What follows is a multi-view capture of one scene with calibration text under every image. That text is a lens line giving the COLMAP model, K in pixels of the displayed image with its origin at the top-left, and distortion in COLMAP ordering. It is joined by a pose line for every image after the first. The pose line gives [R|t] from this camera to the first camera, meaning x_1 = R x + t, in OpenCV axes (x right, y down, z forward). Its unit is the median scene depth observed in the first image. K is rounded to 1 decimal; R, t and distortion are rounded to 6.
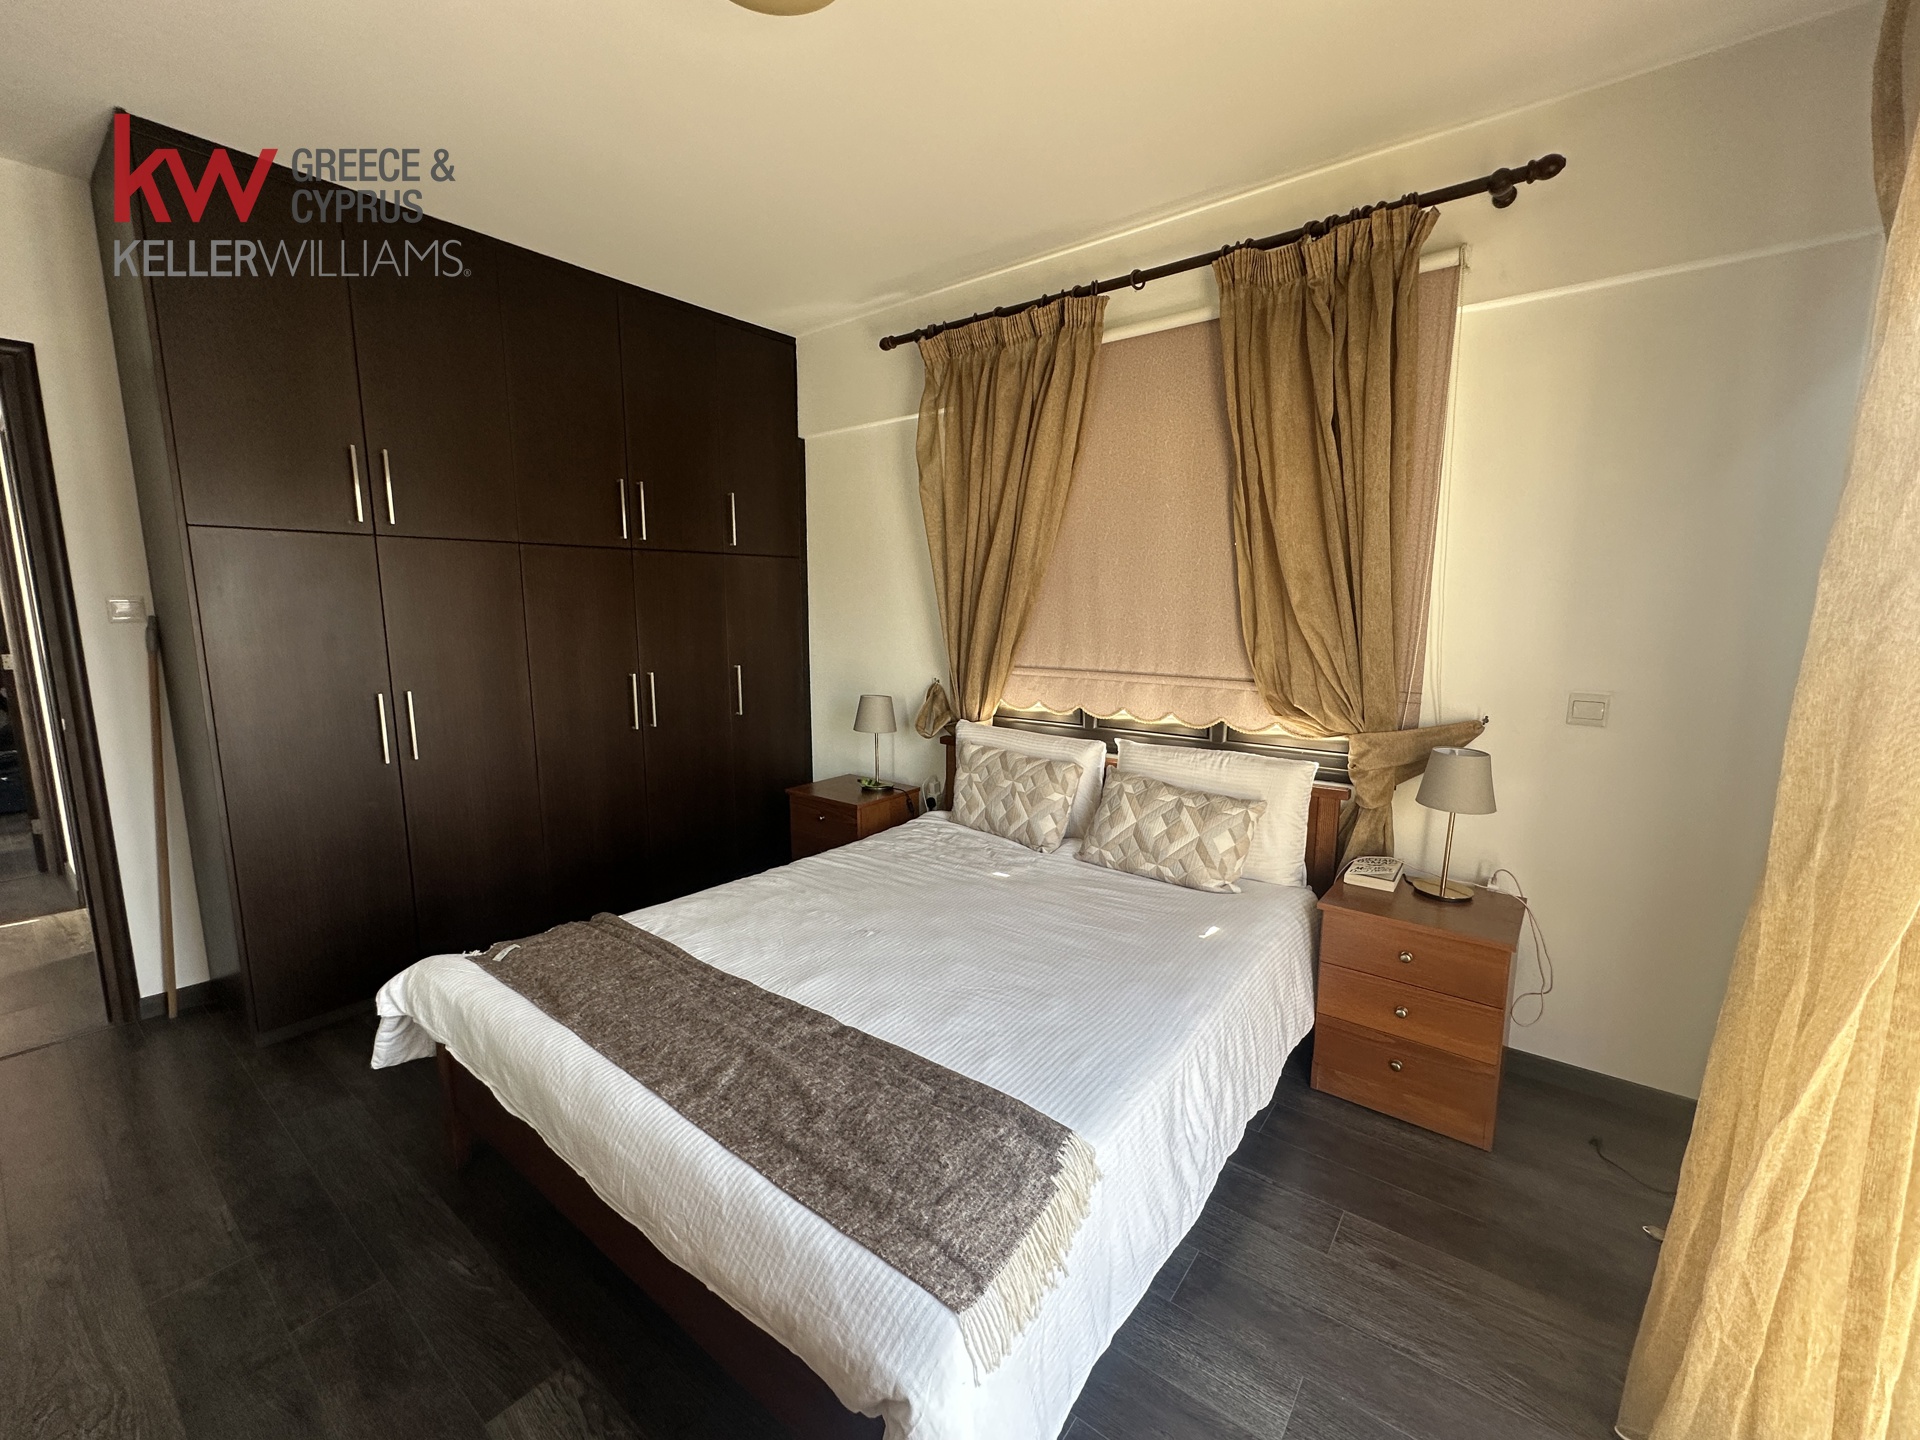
lens RADIAL K [[771.8, 0, 950.9], [0, 771.8, 718.5], [0, 0, 1]] dist [-0.000015, 0.000114]
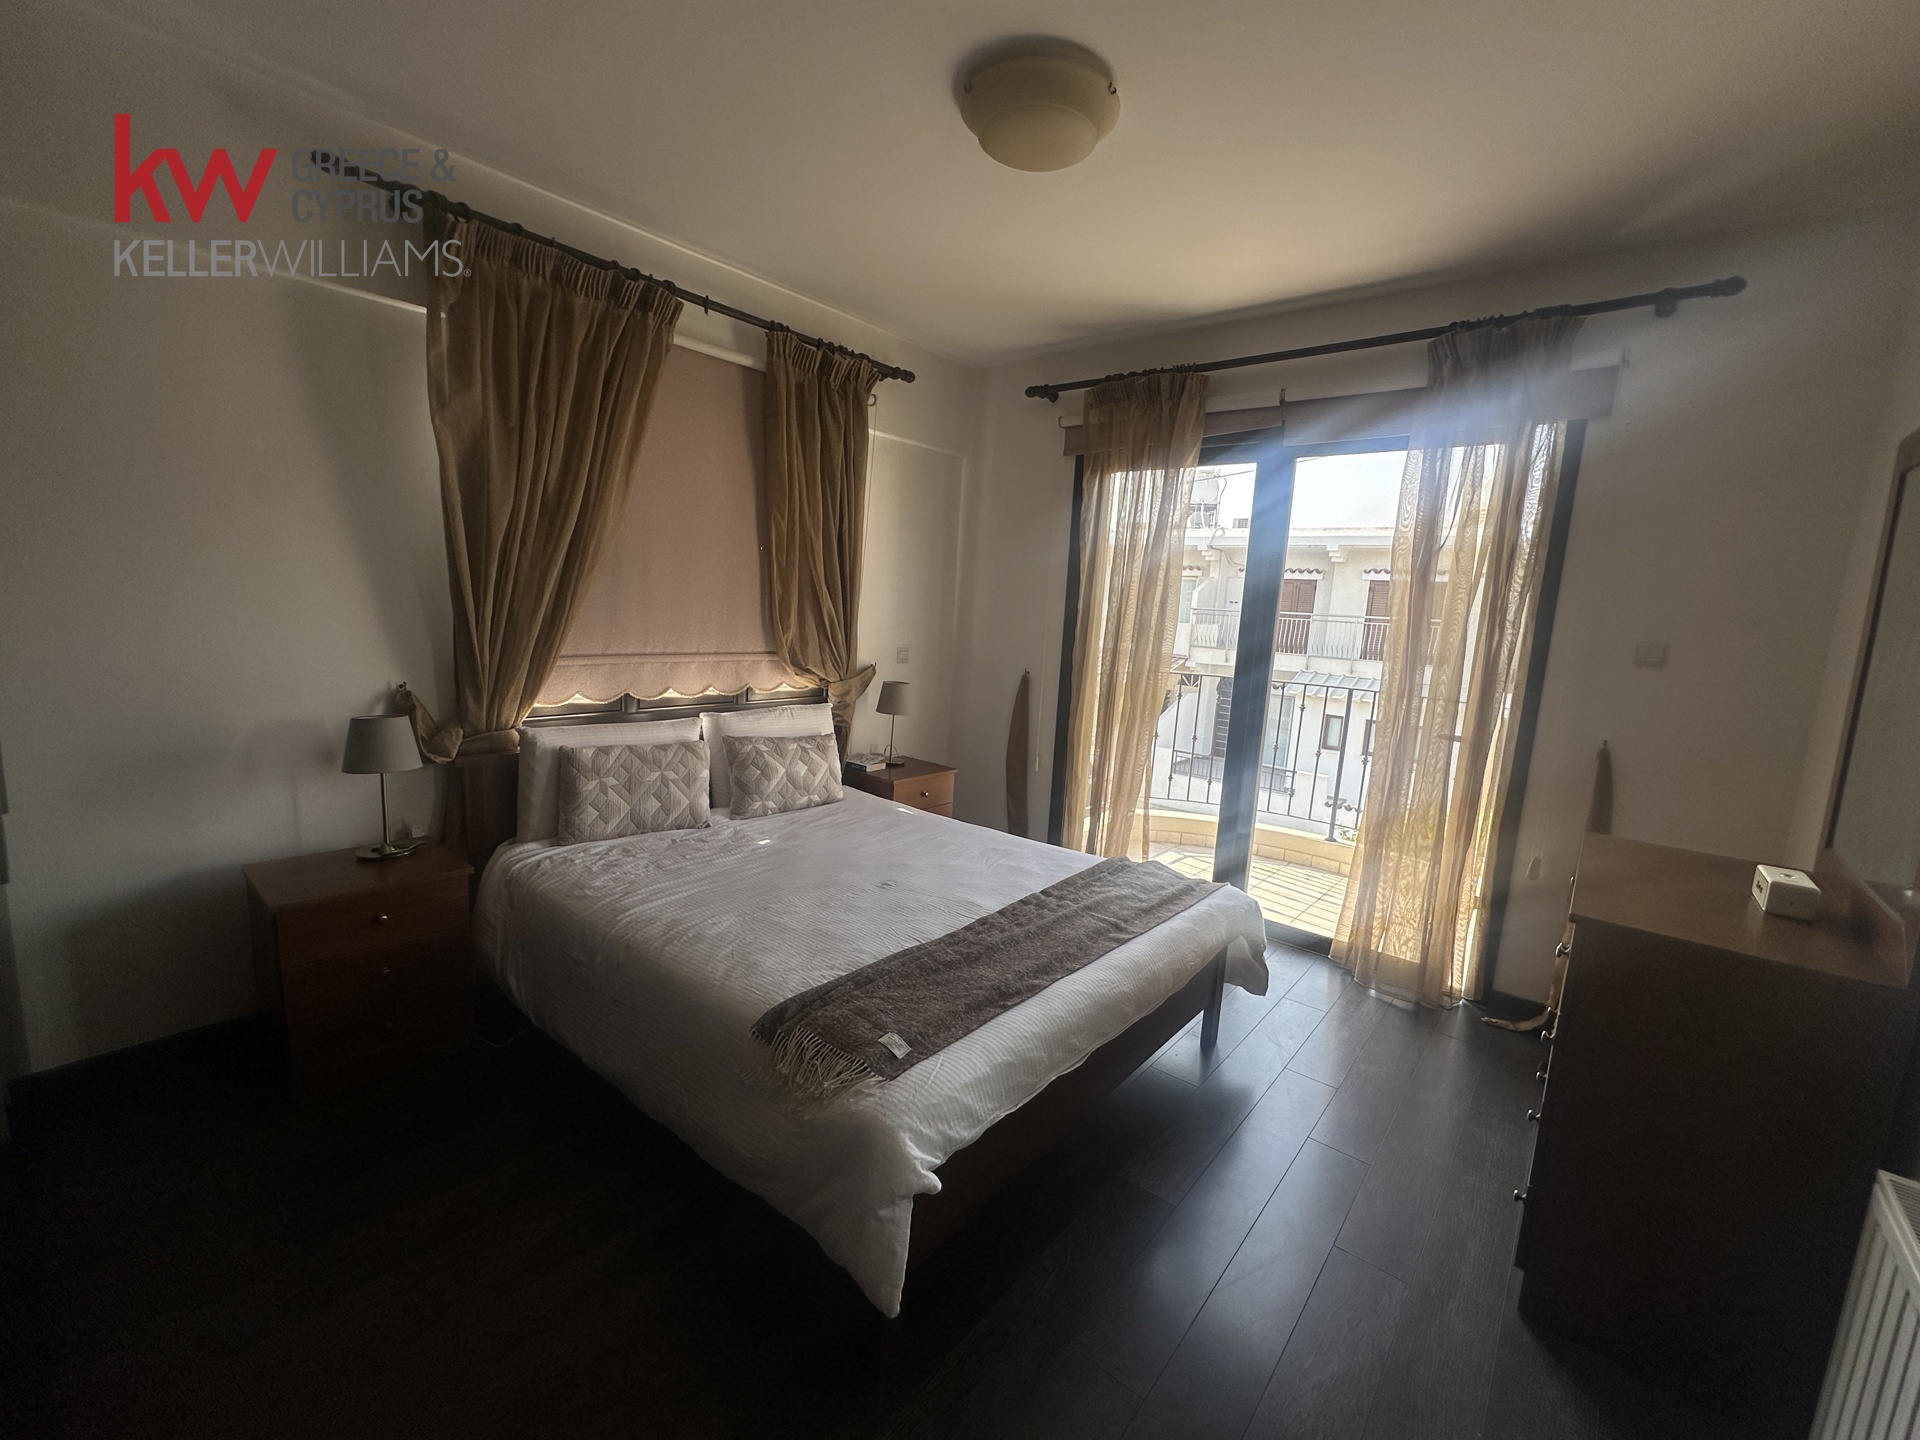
lens RADIAL K [[771.8, 0, 950.9], [0, 771.8, 718.5], [0, 0, 1]] dist [-0.000015, 0.000114]
pose [[0.063187, -0.148298, 0.986922, -0.919043], [0.093867, 0.985398, 0.142059, -0.096662], [-0.993578, 0.083663, 0.076185, 0.596827]]
